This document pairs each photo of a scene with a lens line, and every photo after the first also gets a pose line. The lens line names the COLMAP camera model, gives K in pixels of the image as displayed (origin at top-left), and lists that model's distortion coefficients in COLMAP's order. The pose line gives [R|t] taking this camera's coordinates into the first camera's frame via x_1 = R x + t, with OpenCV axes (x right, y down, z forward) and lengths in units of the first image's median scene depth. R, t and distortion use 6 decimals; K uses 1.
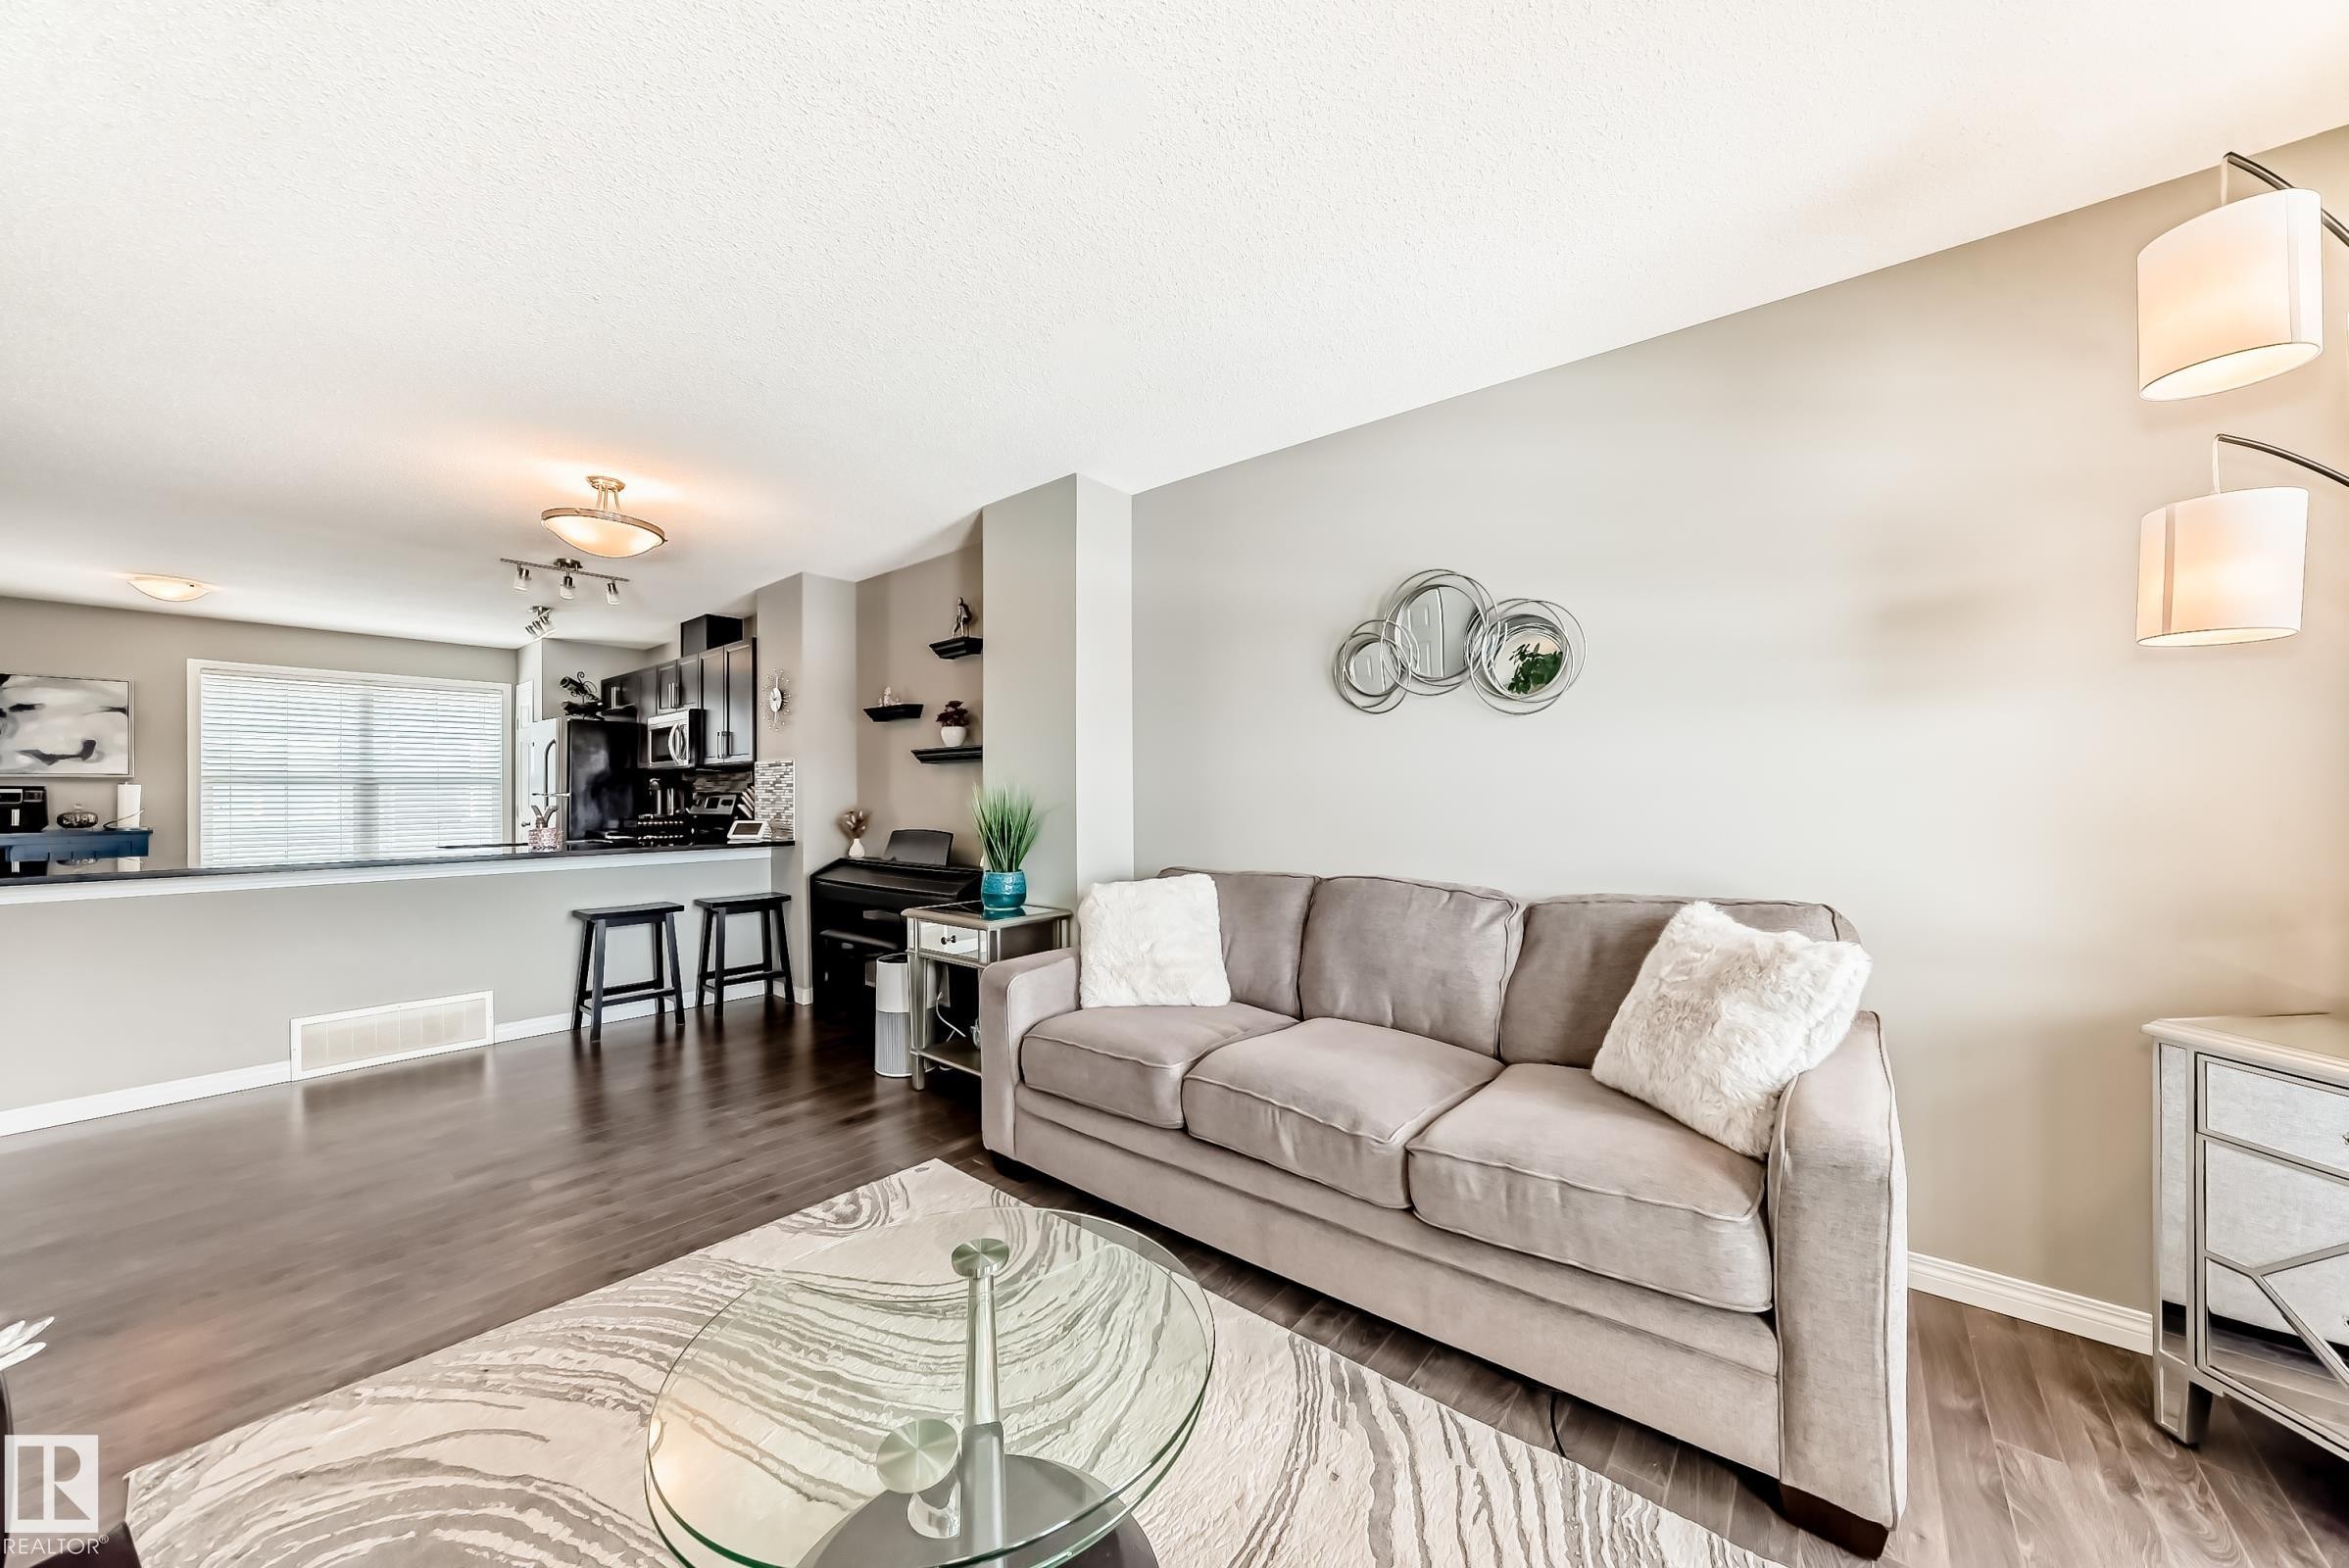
lens RADIAL K [[827.5, 0, 1201.5], [0, 827.5, 791.3], [0, 0, 1]] dist [-0.021226, 0.005479]
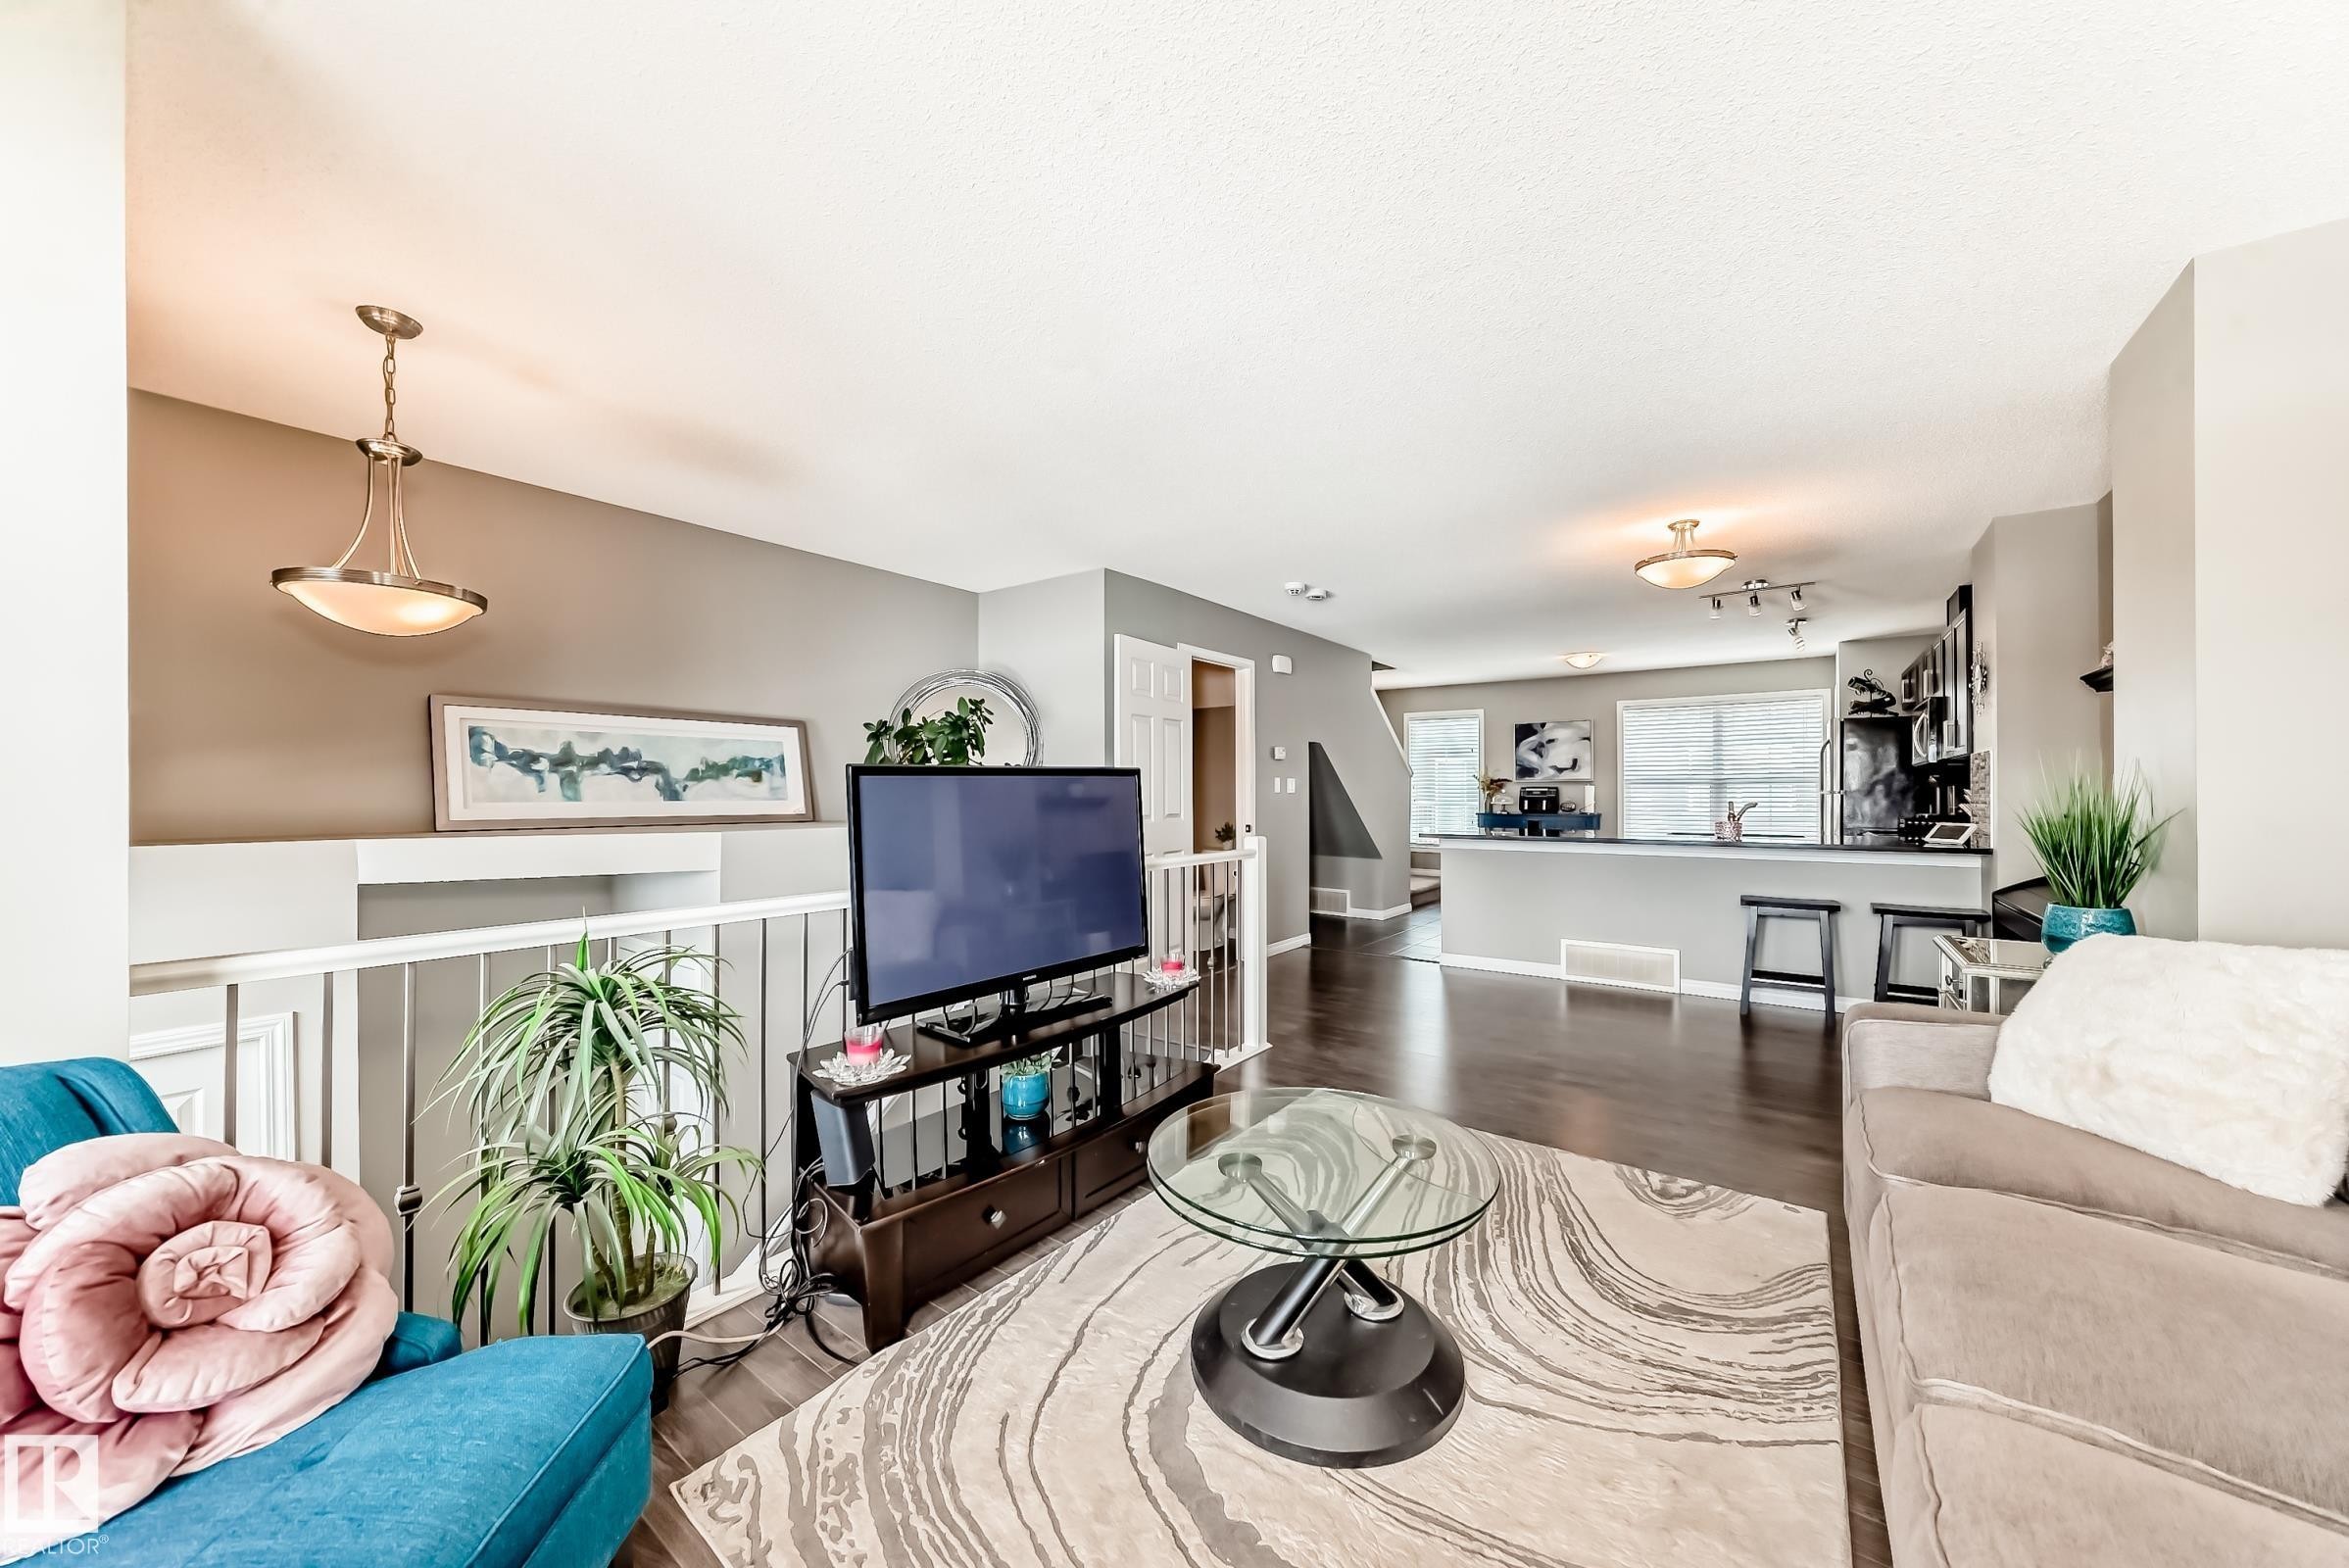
lens RADIAL K [[827.5, 0, 1185.3], [0, 827.5, 792.5], [0, 0, 1]] dist [-0.021226, 0.005479]
pose [[0.039532, 0.001261, -0.999218, 0.276619], [0.002928, 0.999995, 0.001378, 0.000865], [0.999214, -0.002980, 0.039528, 0.162658]]
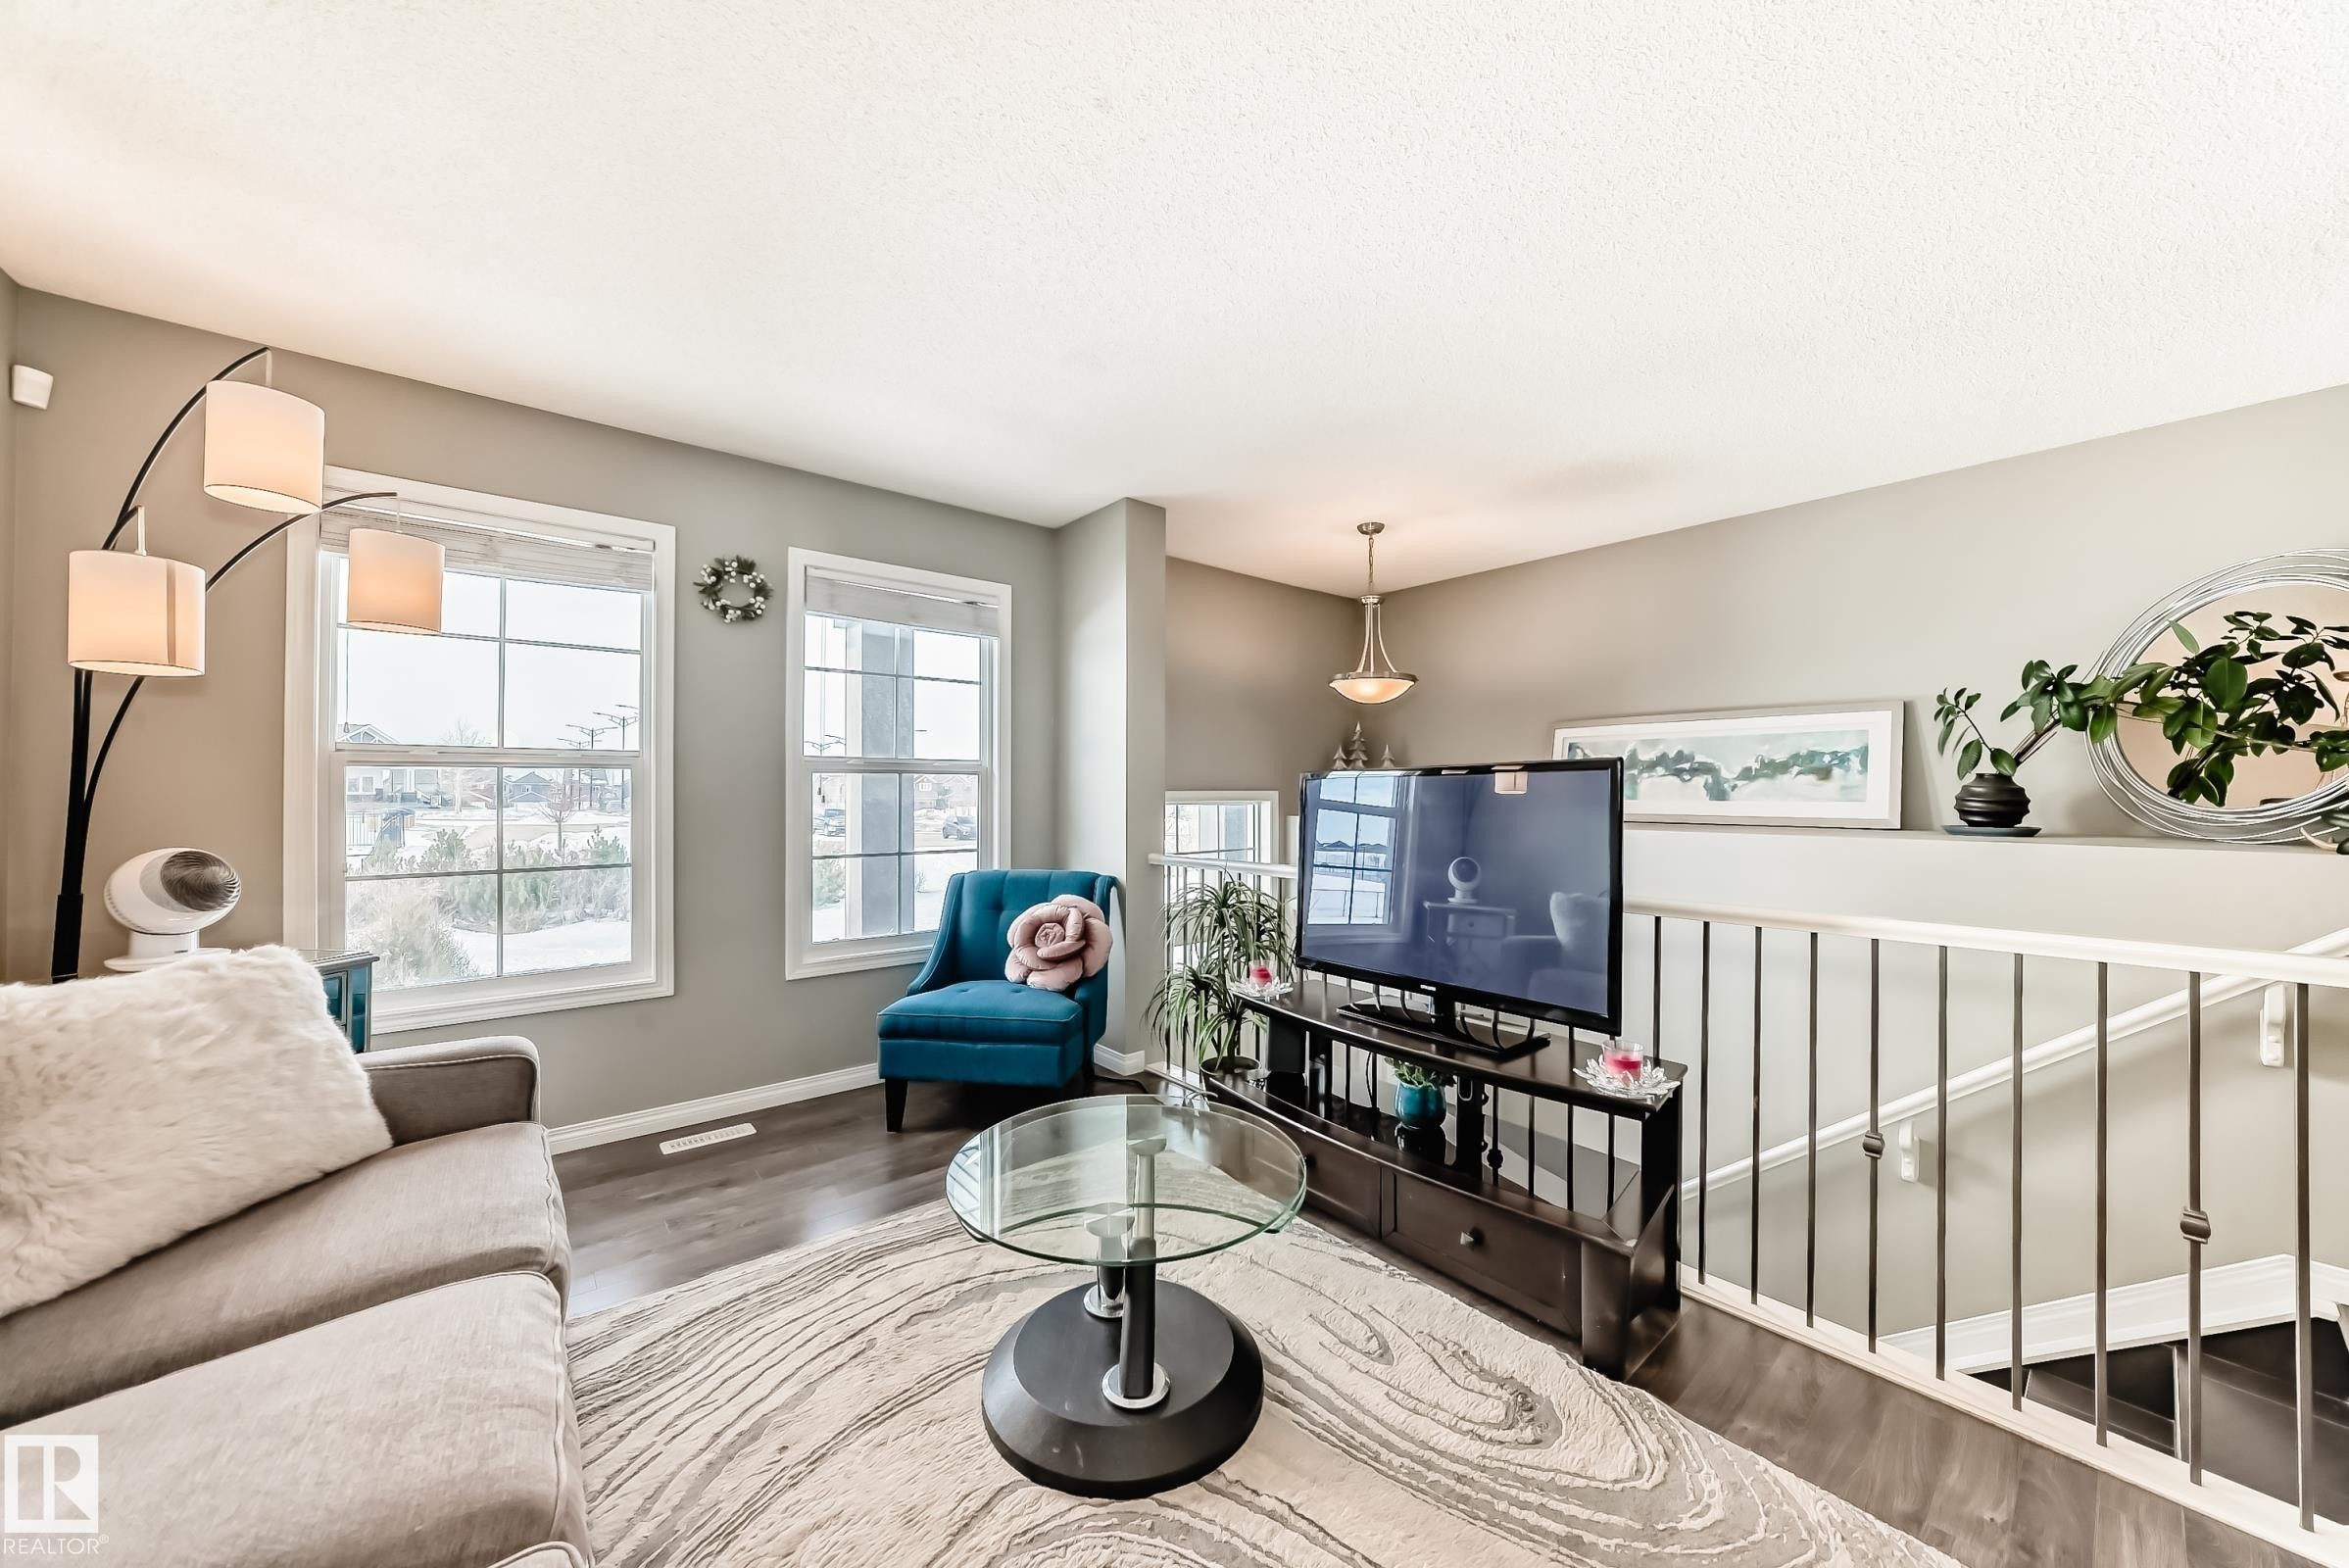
lens RADIAL K [[827.5, 0, 1177.3], [0, 827.5, 777.0], [0, 0, 1]] dist [-0.021226, 0.005479]
pose [[-0.981414, 0.004743, 0.191845, -0.156202], [0.001079, 0.999815, -0.019198, 0.000420], [-0.191900, -0.018634, -0.981237, 0.566516]]
